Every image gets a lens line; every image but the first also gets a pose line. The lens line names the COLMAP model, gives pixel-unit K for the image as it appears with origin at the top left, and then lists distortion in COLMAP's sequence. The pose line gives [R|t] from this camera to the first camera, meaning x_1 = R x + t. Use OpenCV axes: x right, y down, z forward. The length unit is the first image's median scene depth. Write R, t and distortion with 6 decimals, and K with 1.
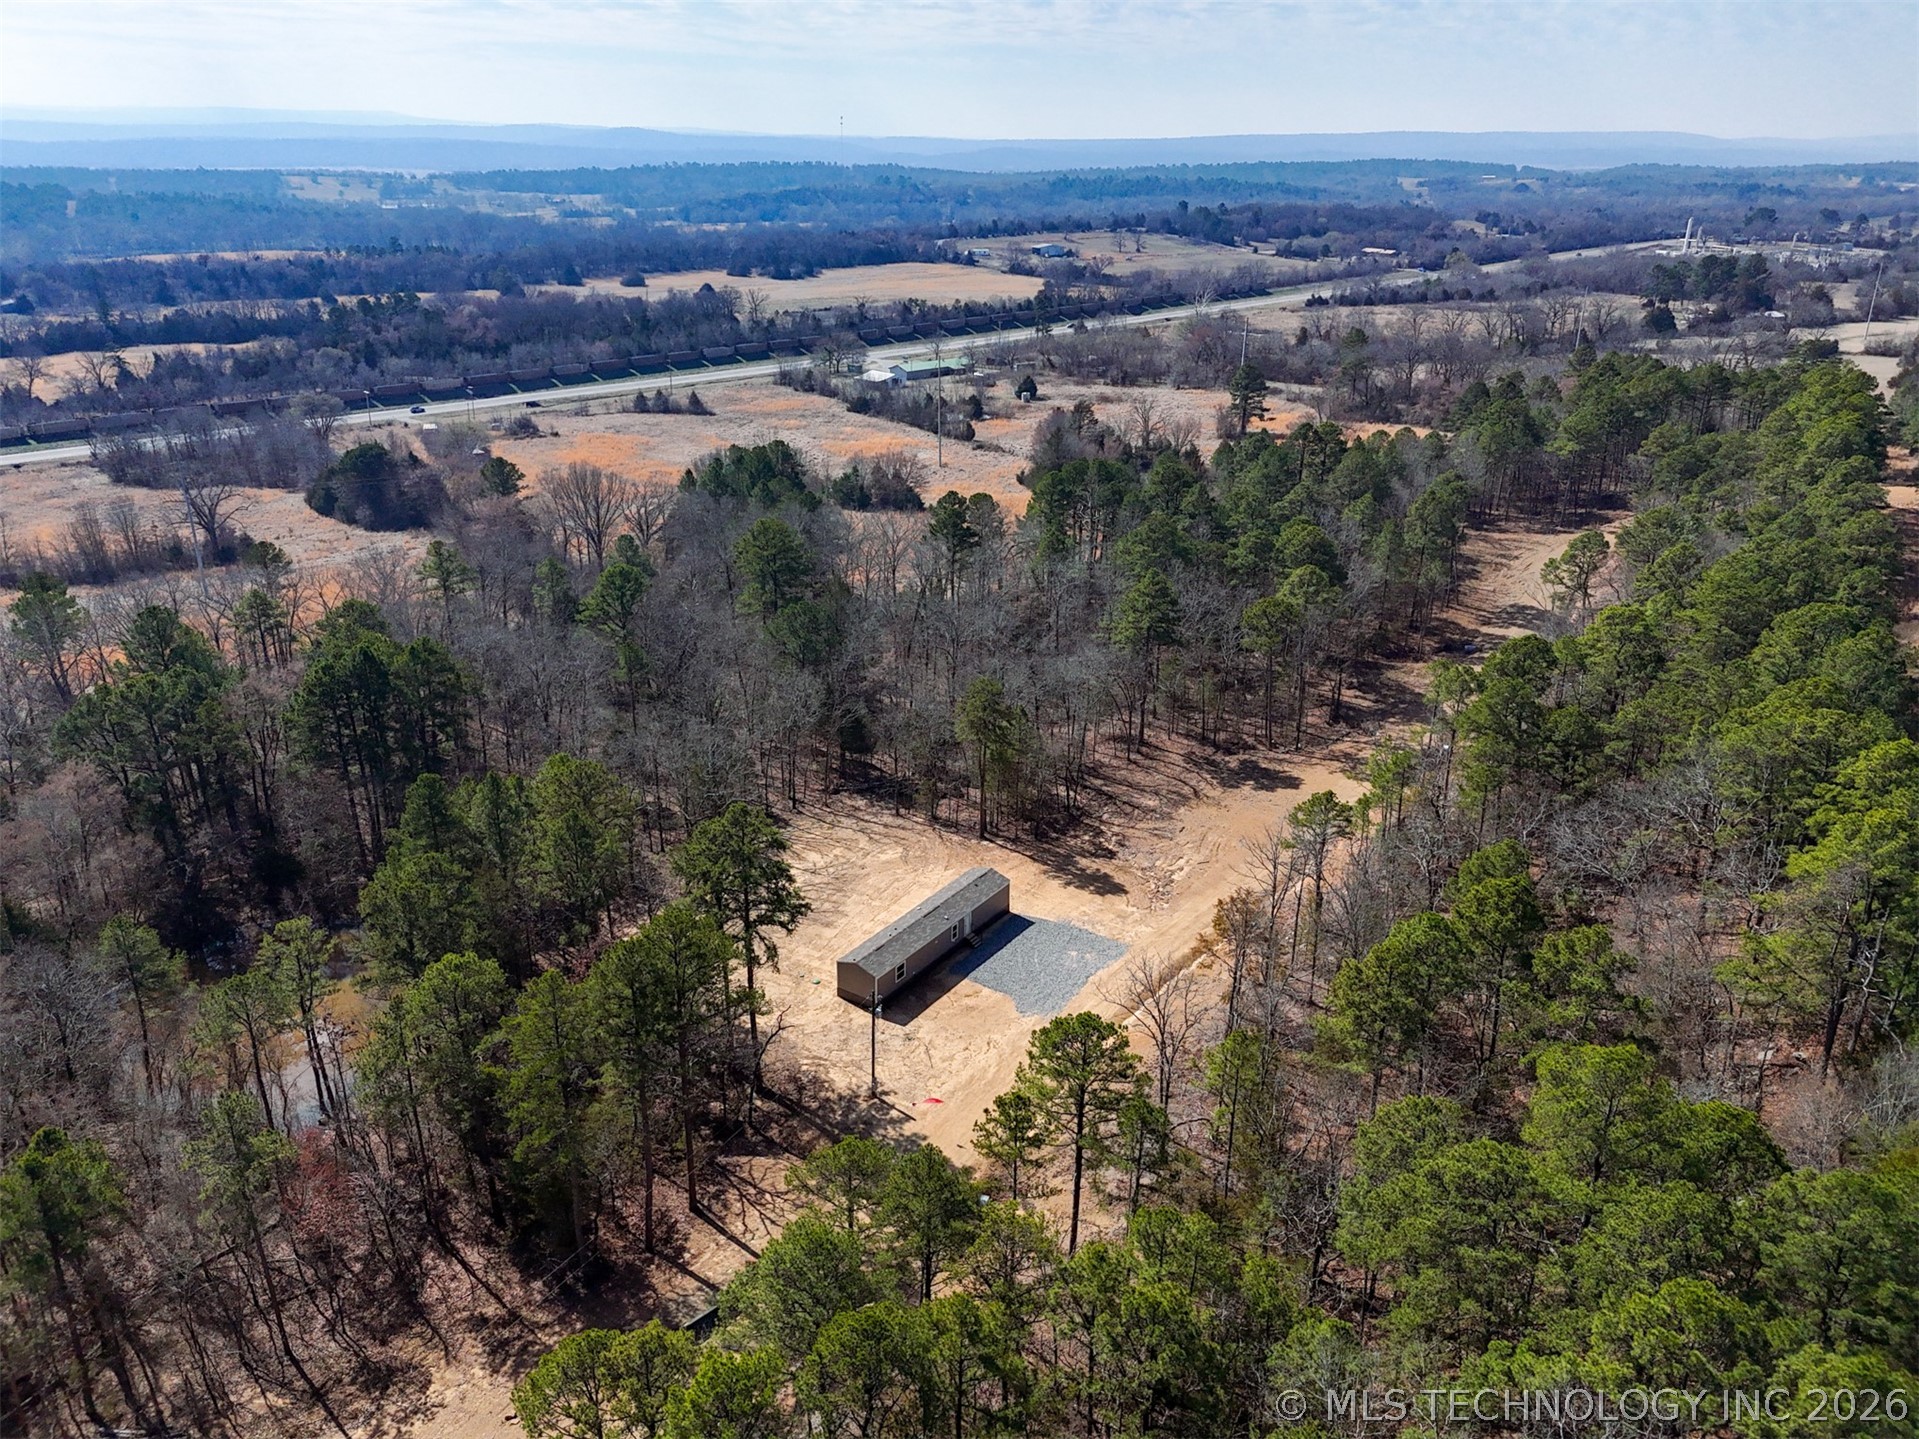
lens RADIAL K [[1413.9, 0, 953.2], [0, 1413.9, 713.9], [0, 0, 1]] dist [0.049469, -0.047762]
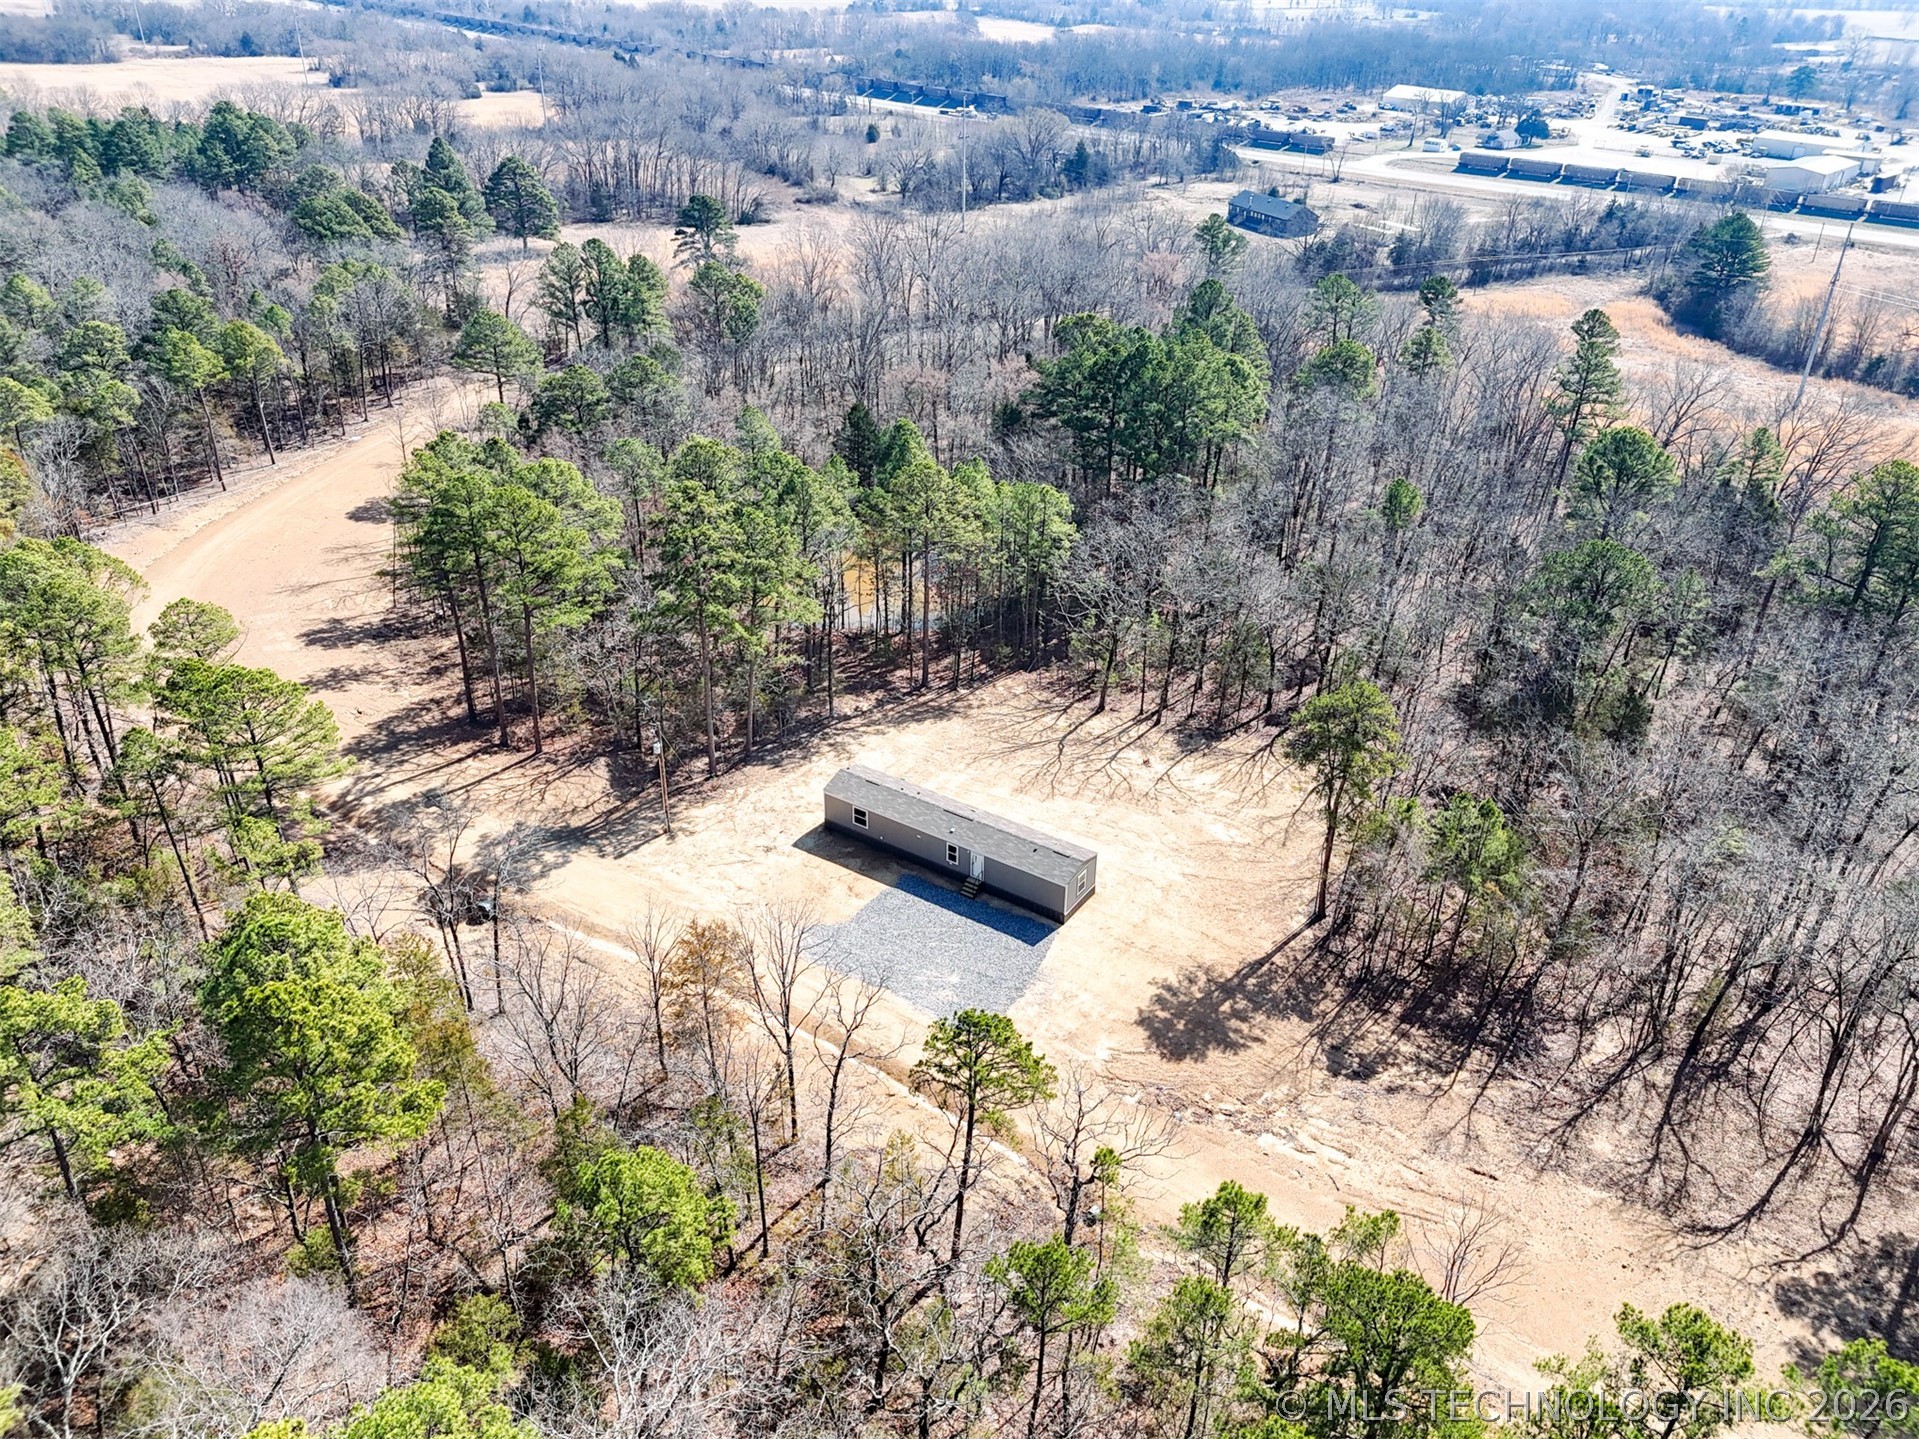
lens RADIAL K [[1413.9, 0, 953.2], [0, 1413.9, 713.9], [0, 0, 1]] dist [0.049469, -0.047762]
pose [[0.020995, 0.485467, -0.874003, 0.174734], [-0.379121, 0.812770, 0.442348, -0.068222], [0.925109, 0.322066, 0.201115, 0.225177]]
